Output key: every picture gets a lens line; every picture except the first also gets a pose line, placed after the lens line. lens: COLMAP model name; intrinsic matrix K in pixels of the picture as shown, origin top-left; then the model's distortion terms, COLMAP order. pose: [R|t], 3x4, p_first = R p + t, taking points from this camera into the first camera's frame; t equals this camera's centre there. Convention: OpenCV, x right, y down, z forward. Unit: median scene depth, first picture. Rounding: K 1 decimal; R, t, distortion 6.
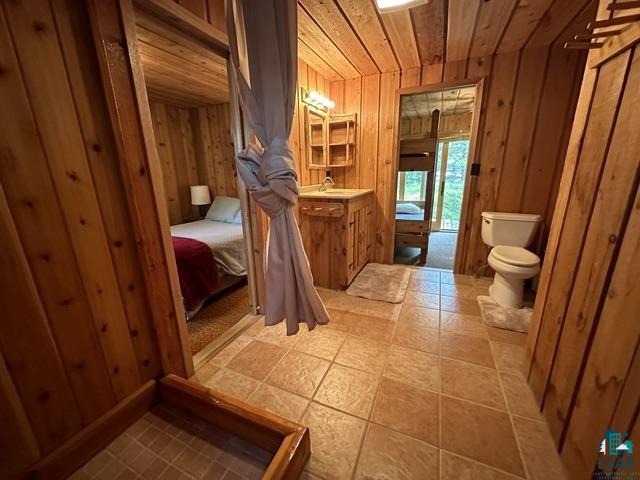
lens RADIAL K [[257.5, 0, 320.0], [0, 257.5, 240.0], [0, 0, 1]] dist [-0.001270, 0.000718]
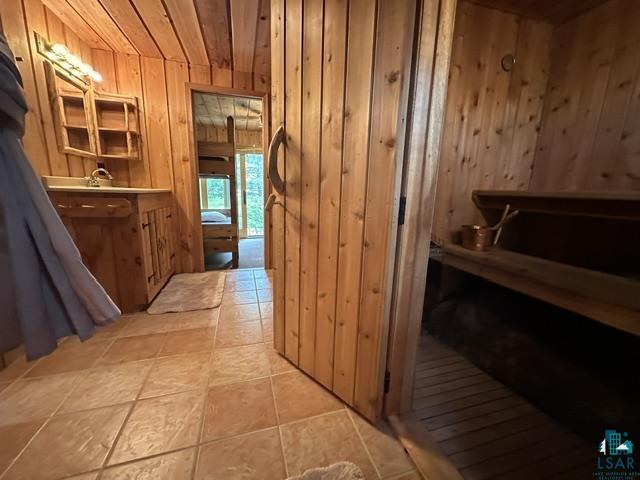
lens RADIAL K [[257.5, 0, 320.0], [0, 257.5, 240.0], [0, 0, 1]] dist [-0.001270, 0.000718]
pose [[0.750834, -0.086729, 0.654772, 0.001144], [0.129475, 0.991434, -0.017148, 0.057586], [-0.647676, 0.097652, 0.755632, 0.034152]]
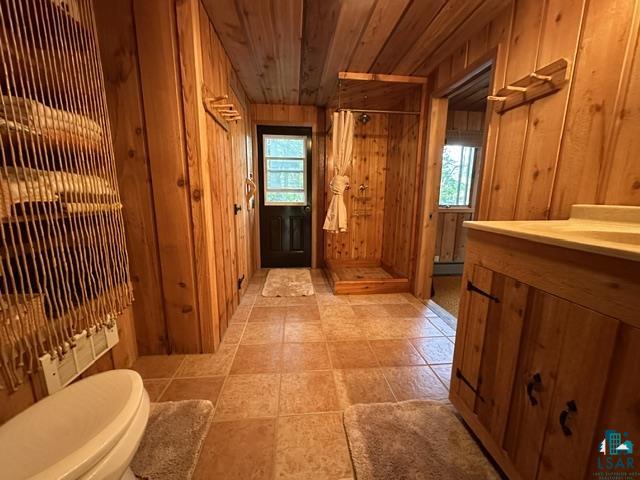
lens RADIAL K [[257.5, 0, 320.0], [0, 257.5, 240.0], [0, 0, 1]] dist [-0.001270, 0.000718]
pose [[-0.866019, 0.100862, -0.489733, 0.486656], [-0.121621, 0.907536, 0.401979, -0.248405], [0.484994, 0.407684, -0.773676, 1.032133]]
